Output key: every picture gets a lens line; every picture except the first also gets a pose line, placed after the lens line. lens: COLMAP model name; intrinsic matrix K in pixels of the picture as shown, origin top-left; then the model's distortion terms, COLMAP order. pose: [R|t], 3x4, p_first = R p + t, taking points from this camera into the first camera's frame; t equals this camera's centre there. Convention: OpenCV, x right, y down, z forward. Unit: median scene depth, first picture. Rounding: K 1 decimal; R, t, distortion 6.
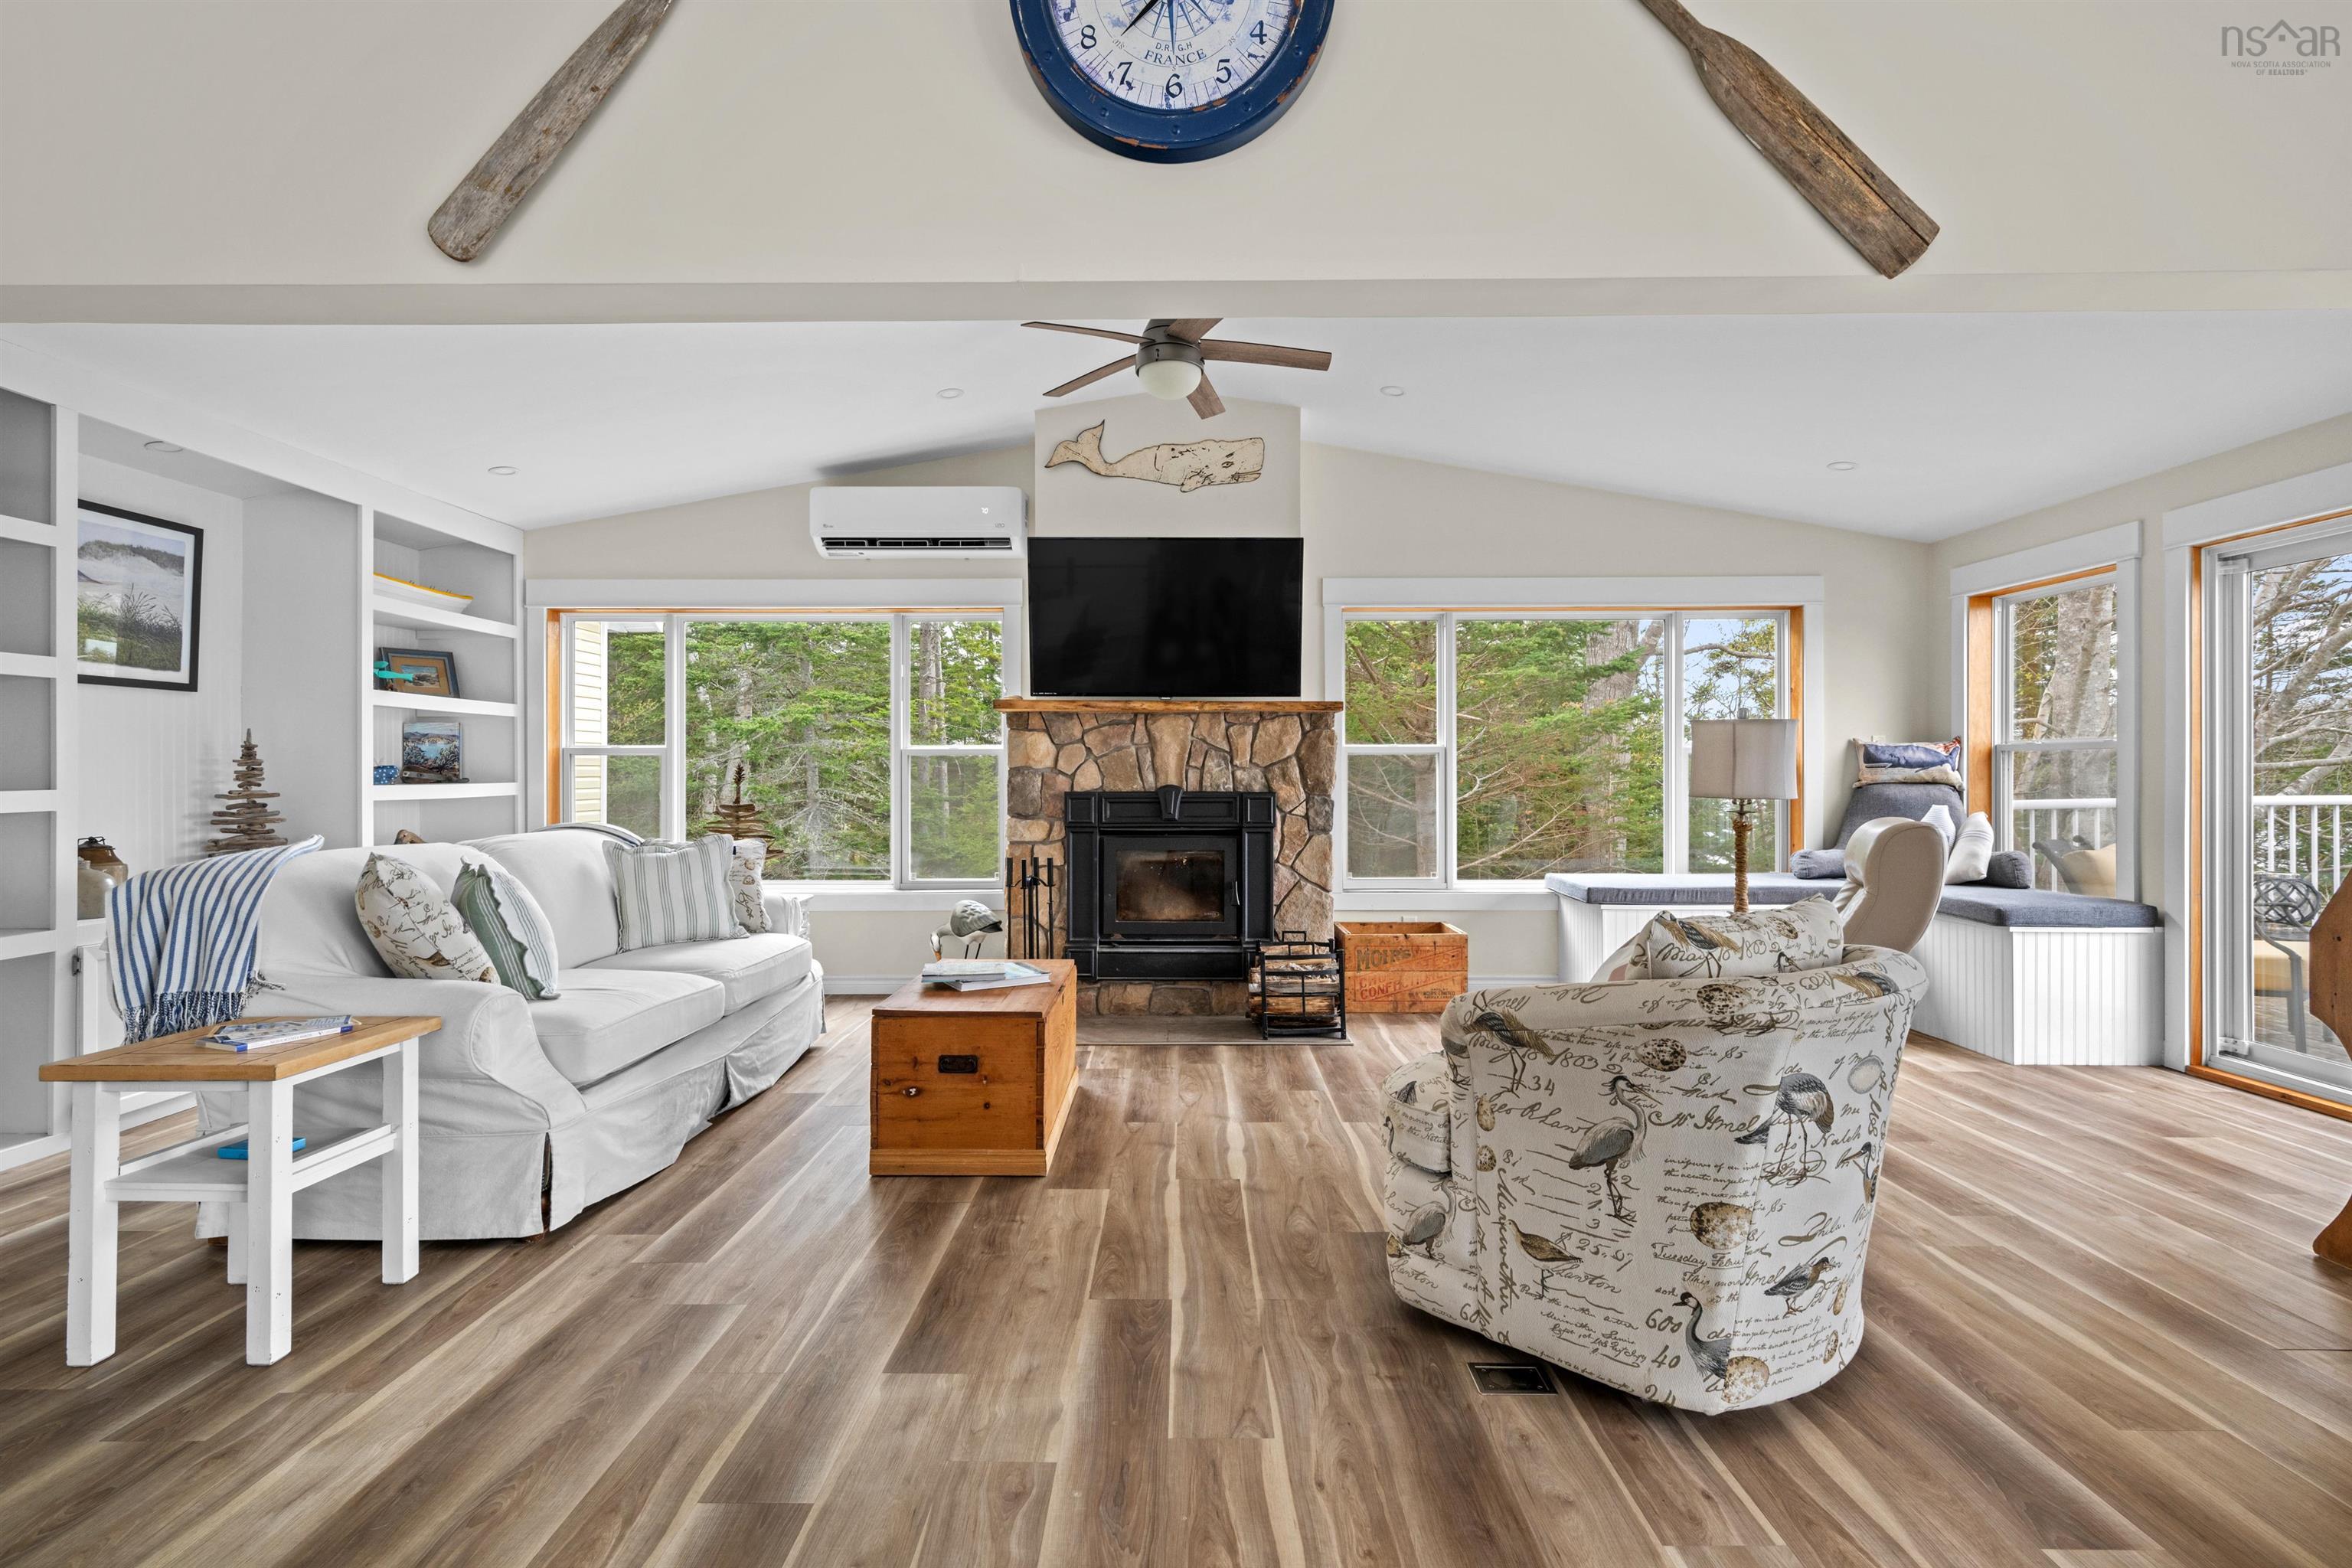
lens RADIAL K [[1070.8, 0, 1181.1], [0, 1070.8, 768.4], [0, 0, 1]] dist [-0.000507, -0.000273]
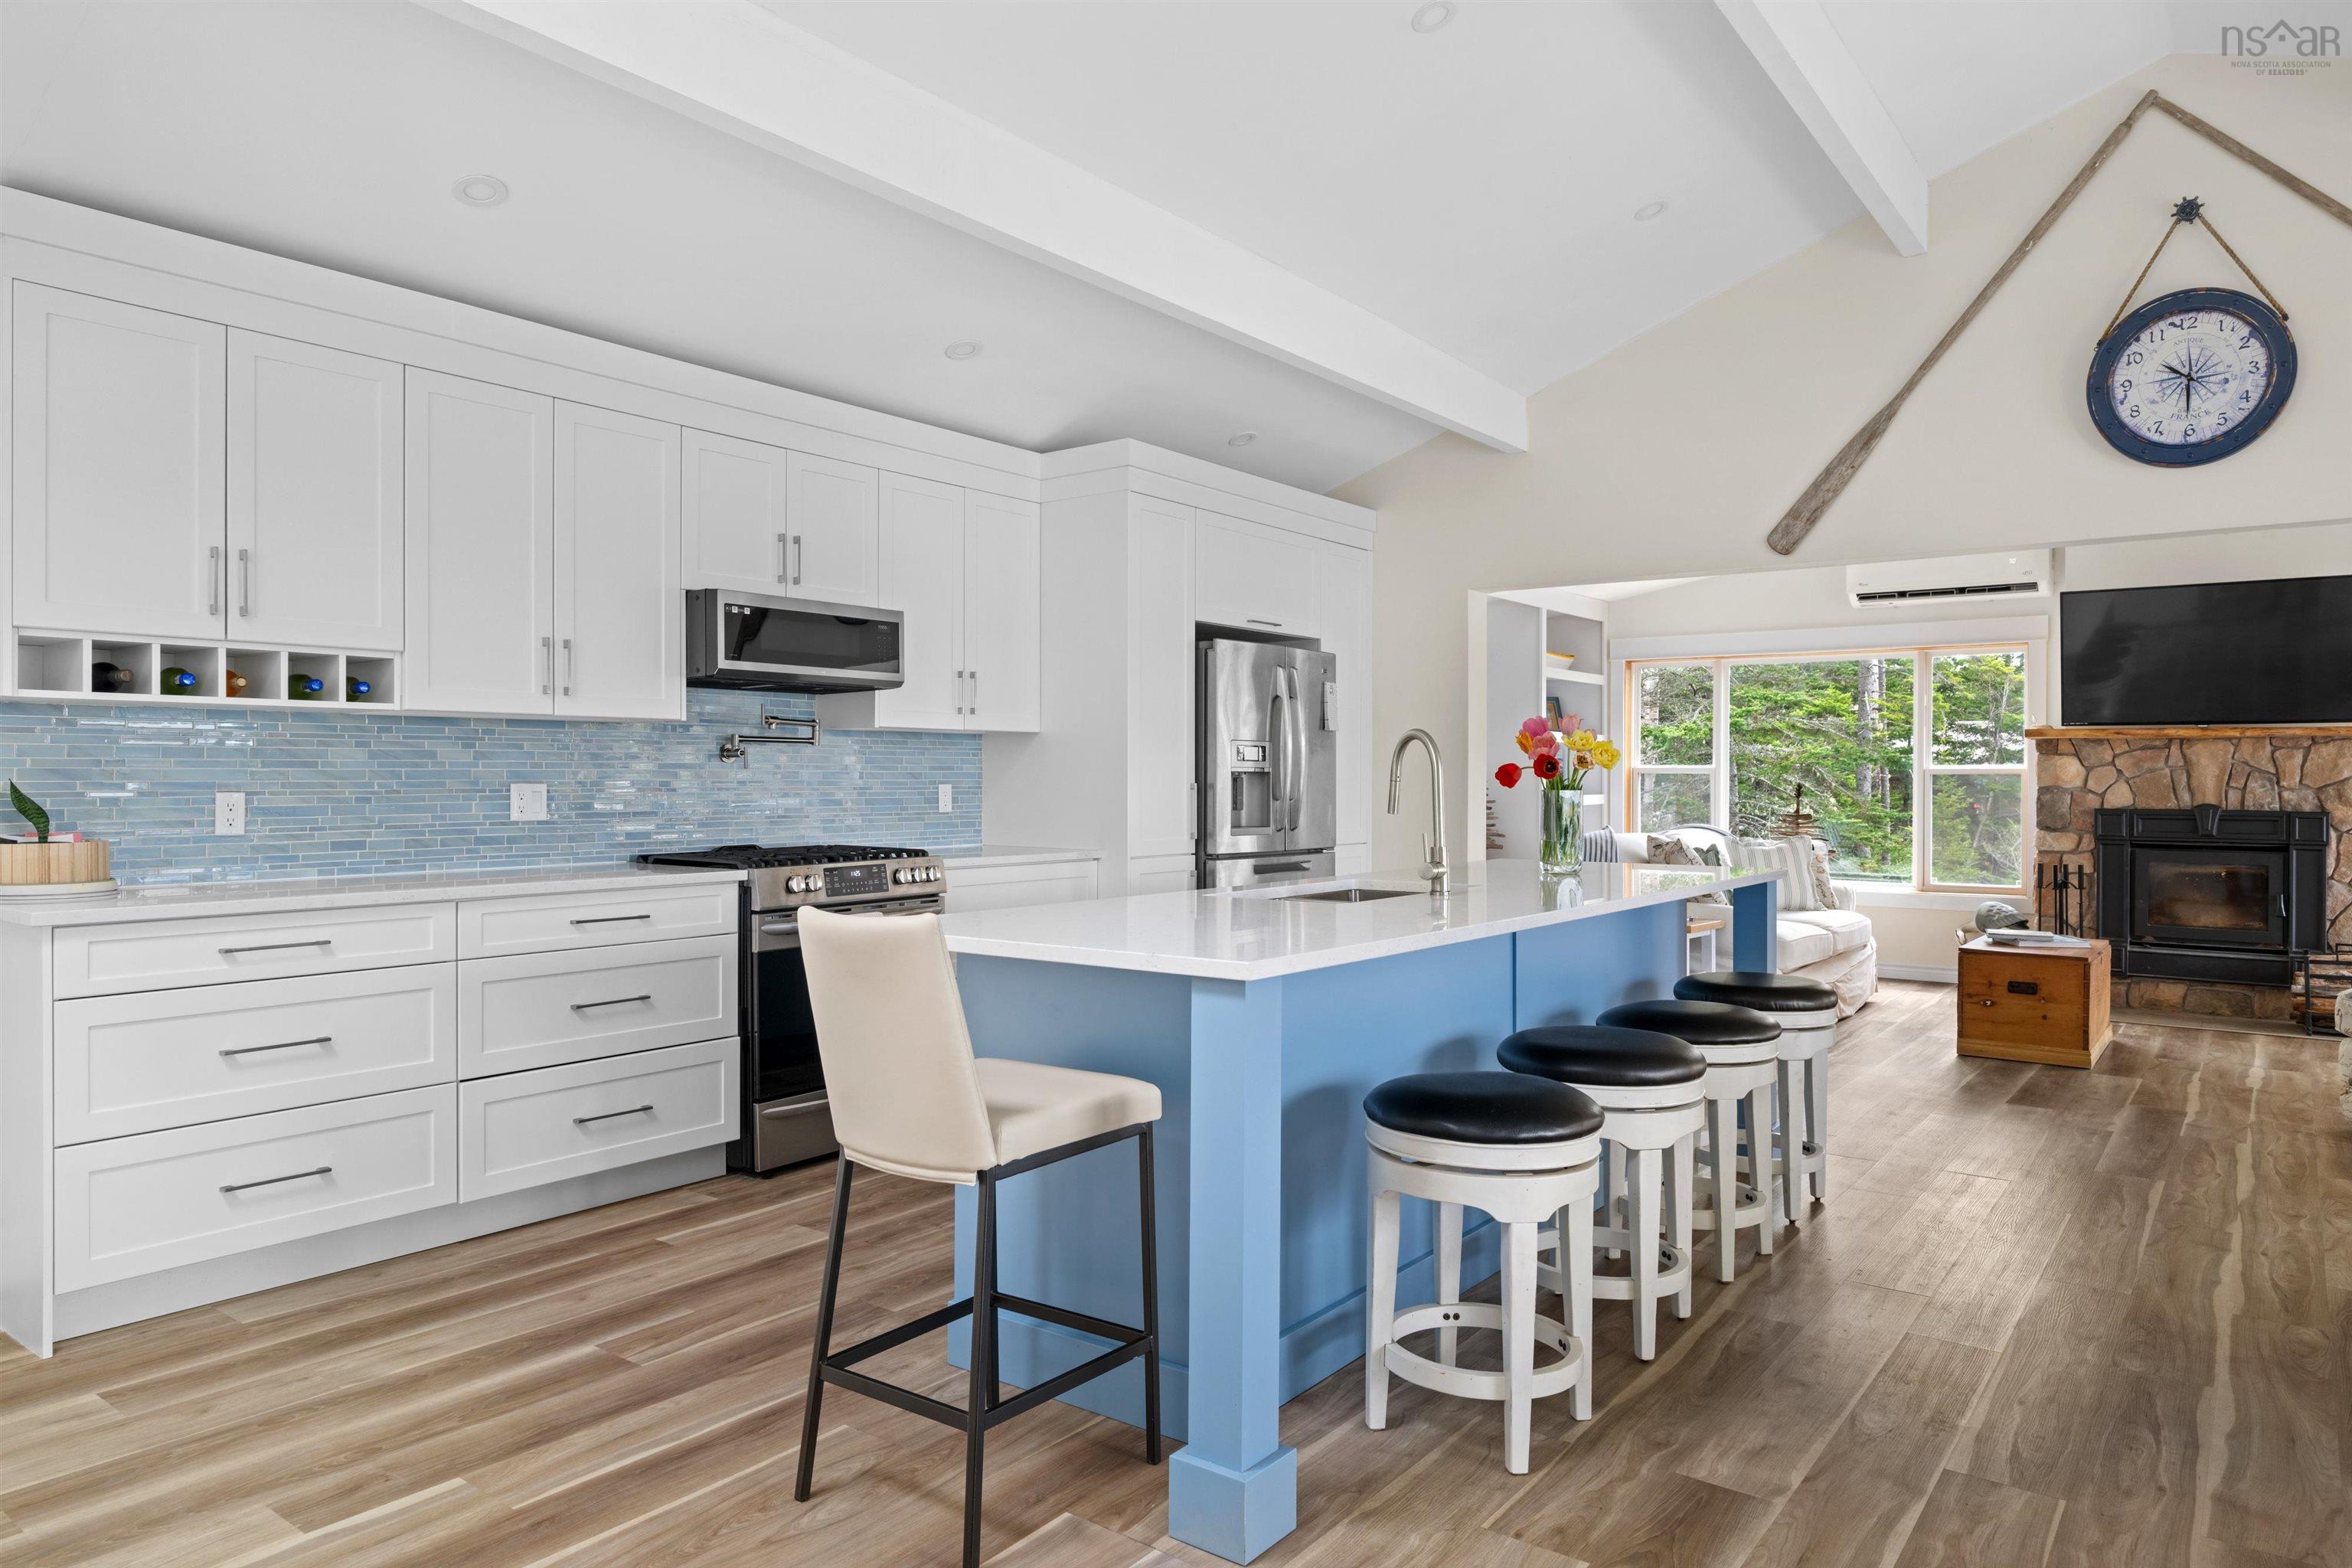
lens RADIAL K [[1466.9, 0, 1171.4], [0, 1466.9, 779.5], [0, 0, 1]] dist [-0.000448, -0.002600]
pose [[0.797861, 0.004971, -0.602821, 0.049127], [-0.002029, 0.999982, 0.005560, -0.016204], [0.602838, -0.003213, 0.797857, -0.861363]]
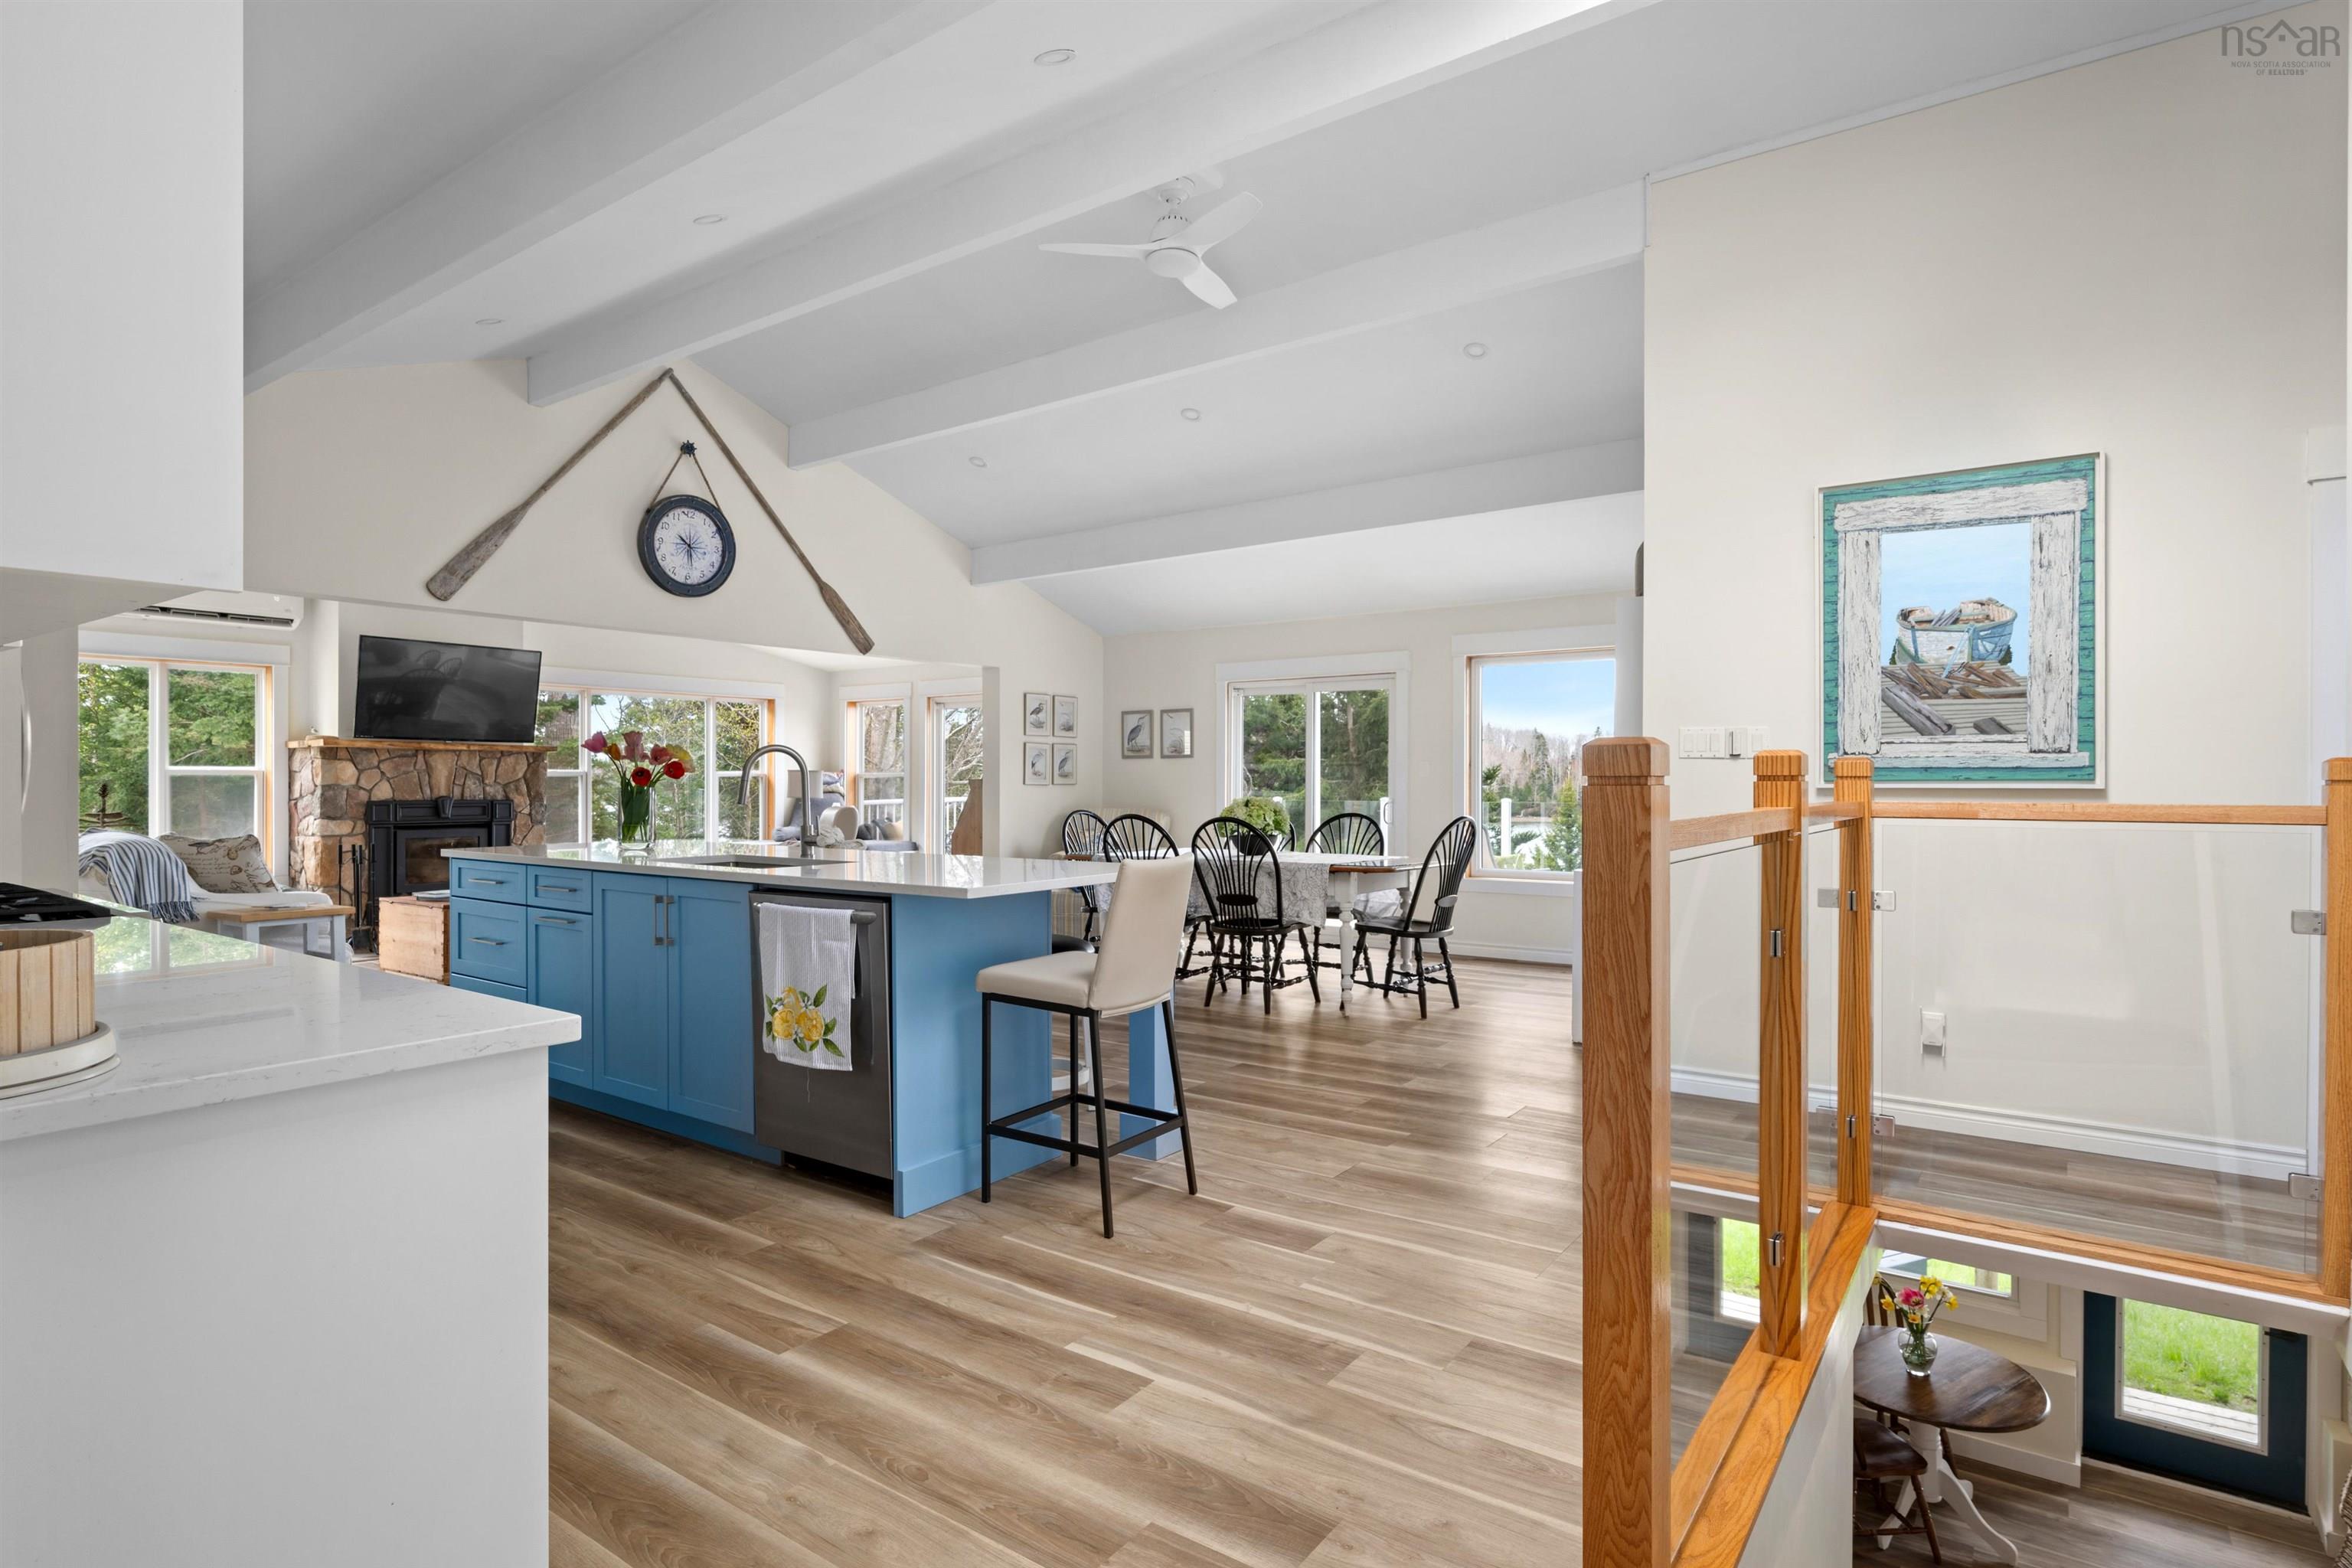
lens RADIAL K [[1215.6, 0, 1184.0], [0, 1215.6, 783.4], [0, 0, 1]] dist [-0.001242, 0.001149]
pose [[0.574342, 0.001336, 0.818615, -0.872520], [-0.005489, 0.999982, 0.002219, -0.013387], [-0.818597, -0.005768, 0.574339, -0.946718]]
